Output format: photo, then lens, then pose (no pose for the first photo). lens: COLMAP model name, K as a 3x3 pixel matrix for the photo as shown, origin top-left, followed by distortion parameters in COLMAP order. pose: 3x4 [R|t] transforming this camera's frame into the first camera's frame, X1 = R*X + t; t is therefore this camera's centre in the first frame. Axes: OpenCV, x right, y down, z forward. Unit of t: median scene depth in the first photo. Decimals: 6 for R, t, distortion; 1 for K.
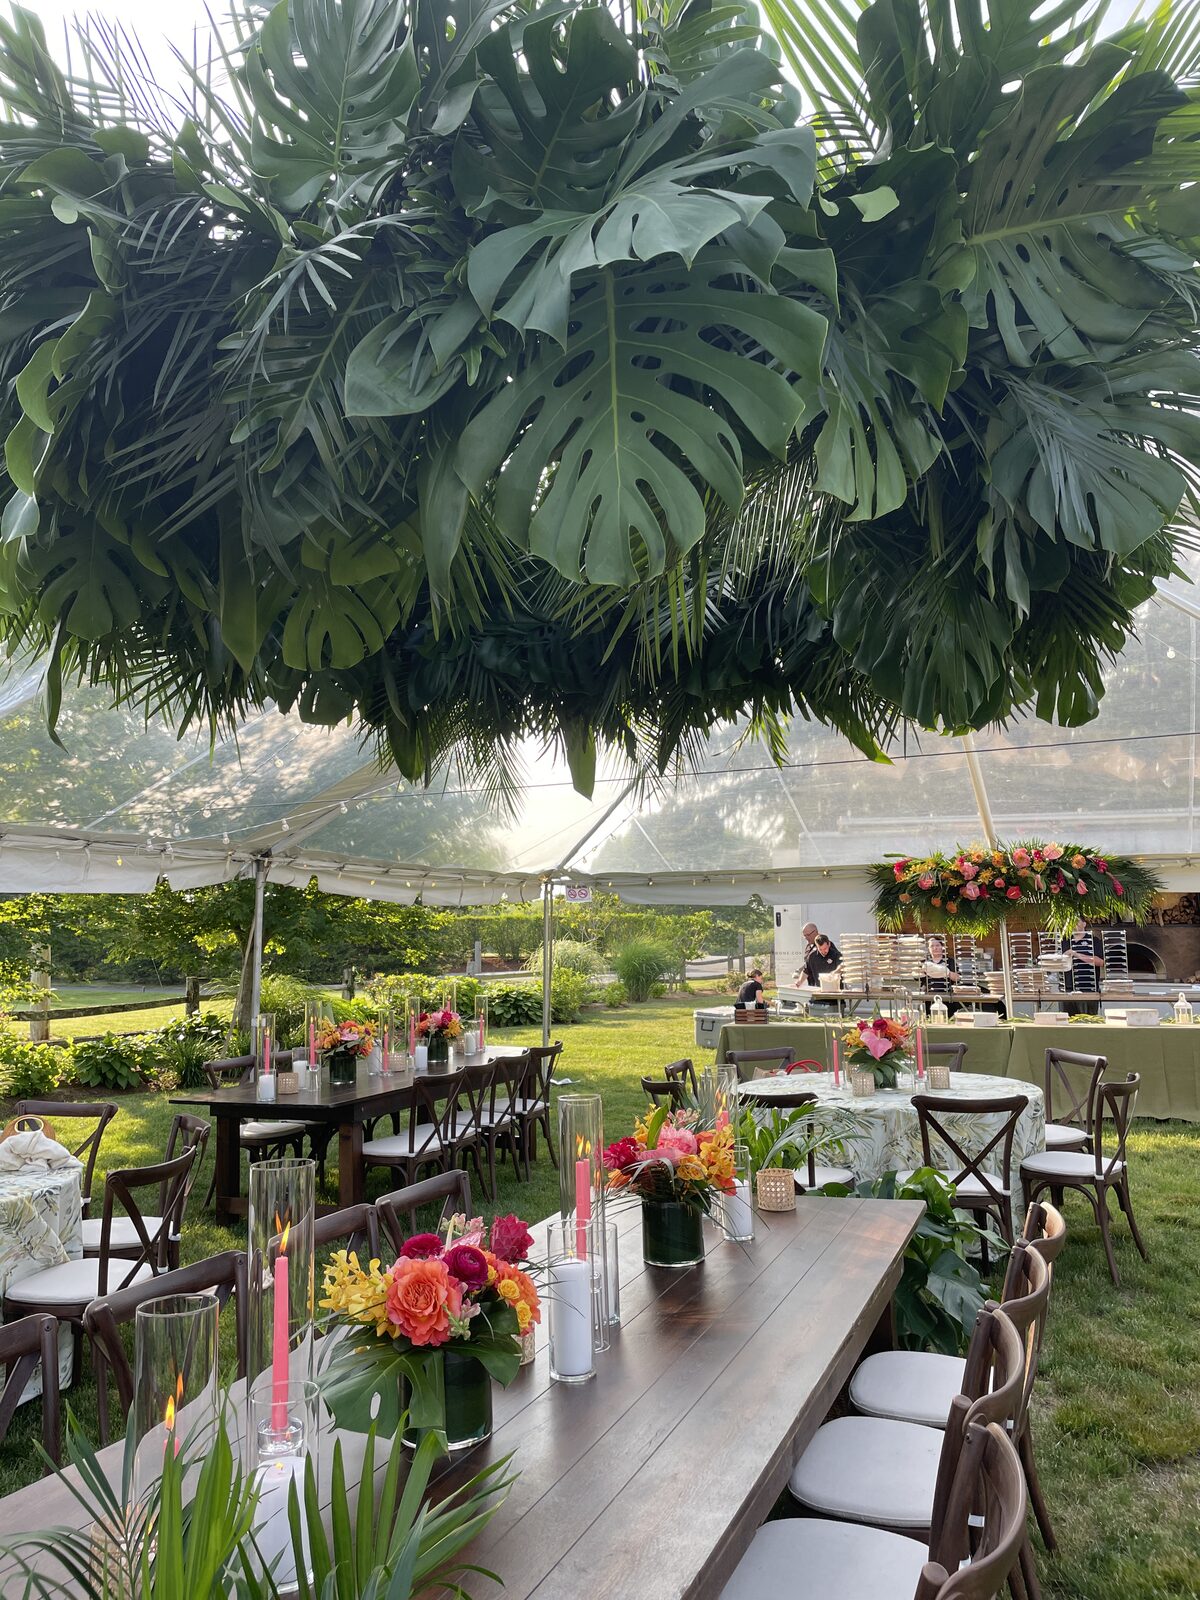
lens RADIAL K [[1199.3, 0, 608.7], [0, 1199.3, 810.5], [0, 0, 1]] dist [0.057235, -0.054174]
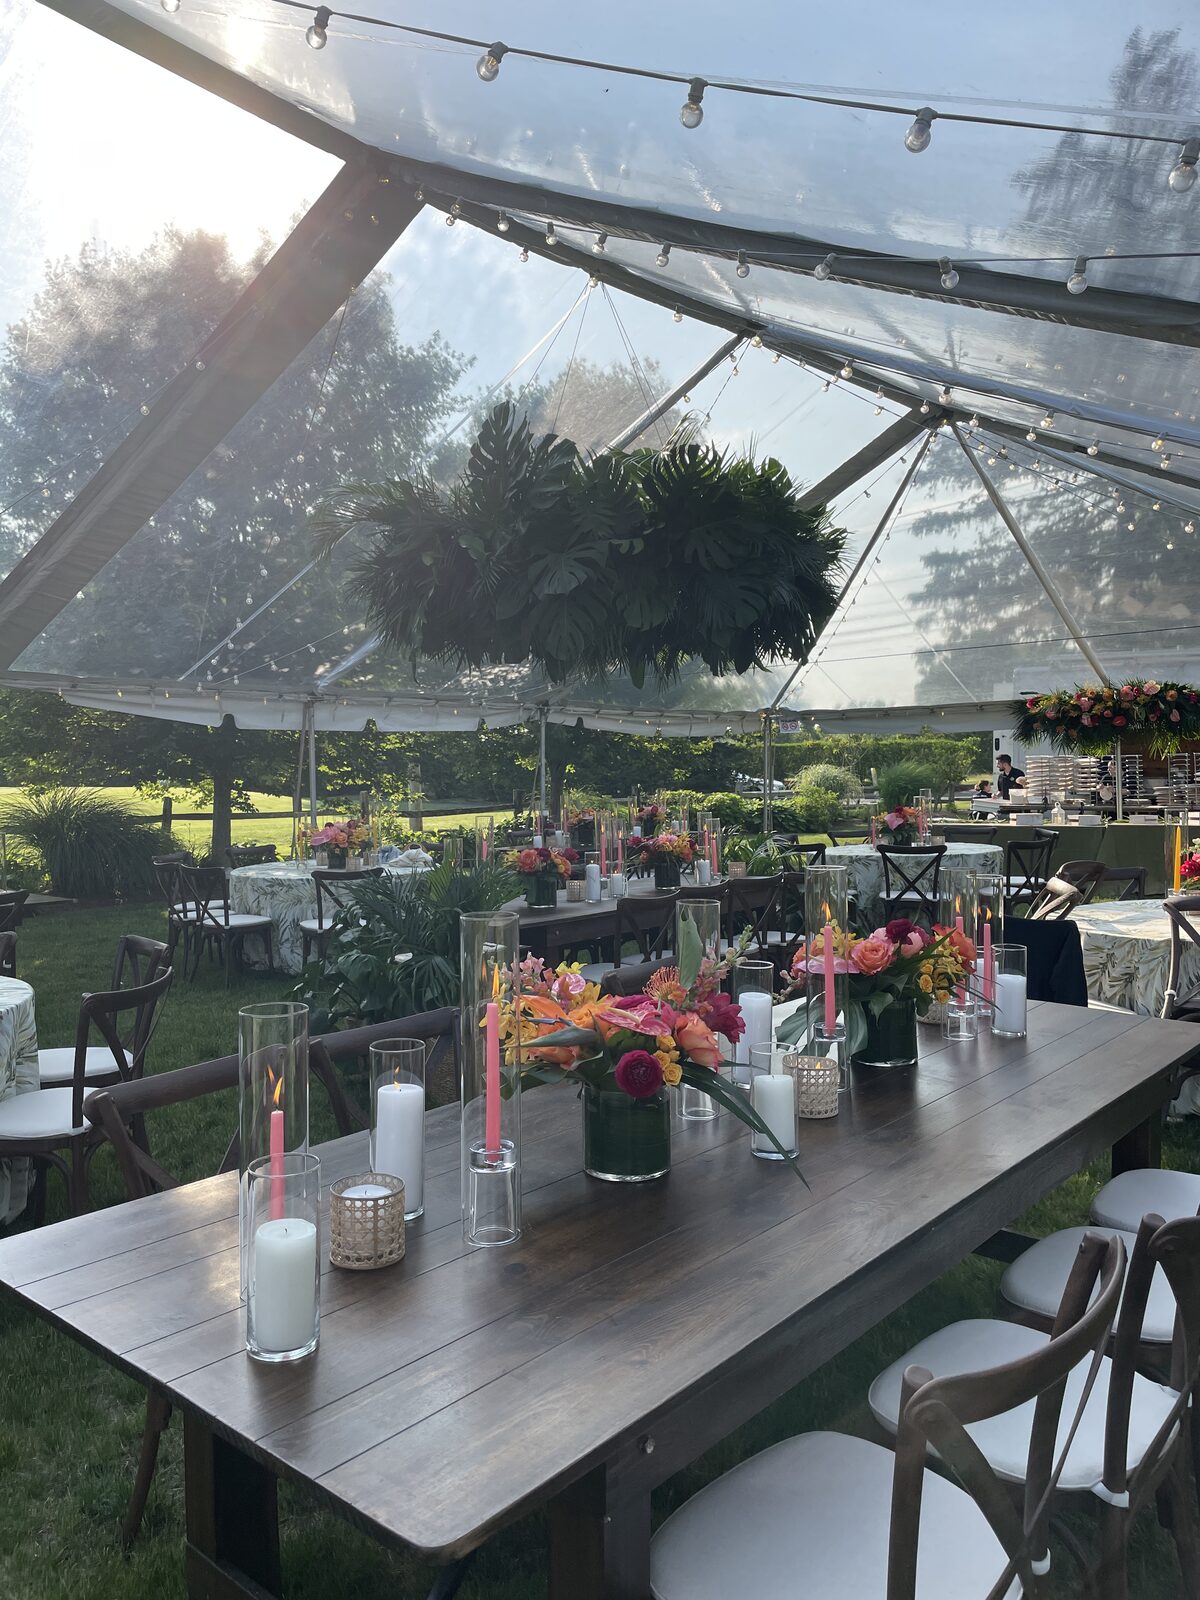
lens RADIAL K [[1199.3, 0, 595.7], [0, 1199.3, 797.3], [0, 0, 1]] dist [0.057235, -0.054174]
pose [[0.959866, 0.004740, -0.280420, 0.163769], [0.032247, 0.991361, 0.127137, -0.030762], [0.278600, -0.131078, 0.951420, -0.356443]]
